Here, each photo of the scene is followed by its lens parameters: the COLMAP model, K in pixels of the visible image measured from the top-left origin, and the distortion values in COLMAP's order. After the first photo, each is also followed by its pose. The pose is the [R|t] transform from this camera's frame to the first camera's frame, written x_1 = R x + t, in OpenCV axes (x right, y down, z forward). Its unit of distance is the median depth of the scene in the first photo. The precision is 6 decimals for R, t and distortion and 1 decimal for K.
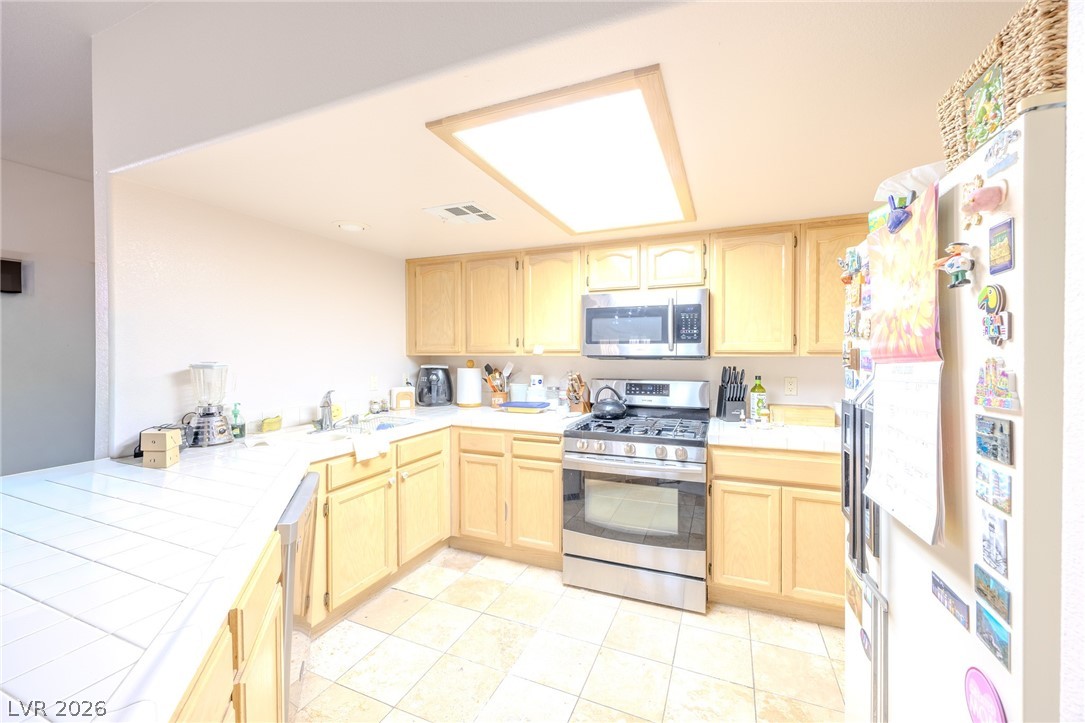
lens RADIAL K [[419.6, 0, 562.7], [0, 419.6, 361.5], [0, 0, 1]] dist [-0.001021, 0.000700]
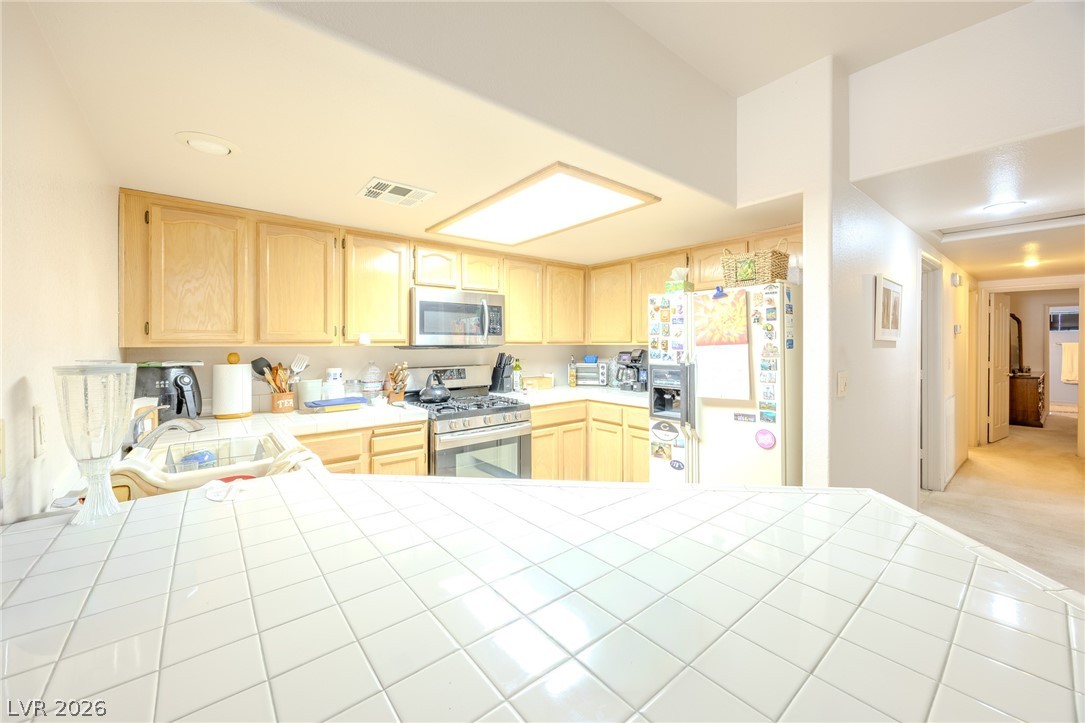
lens RADIAL K [[419.6, 0, 545.0], [0, 419.6, 352.2], [0, 0, 1]] dist [-0.001021, 0.000700]
pose [[0.475771, -0.019582, 0.879351, -0.740012], [0.020663, 0.999725, 0.011083, -0.002283], [-0.879327, 0.012897, 0.476045, 0.224103]]
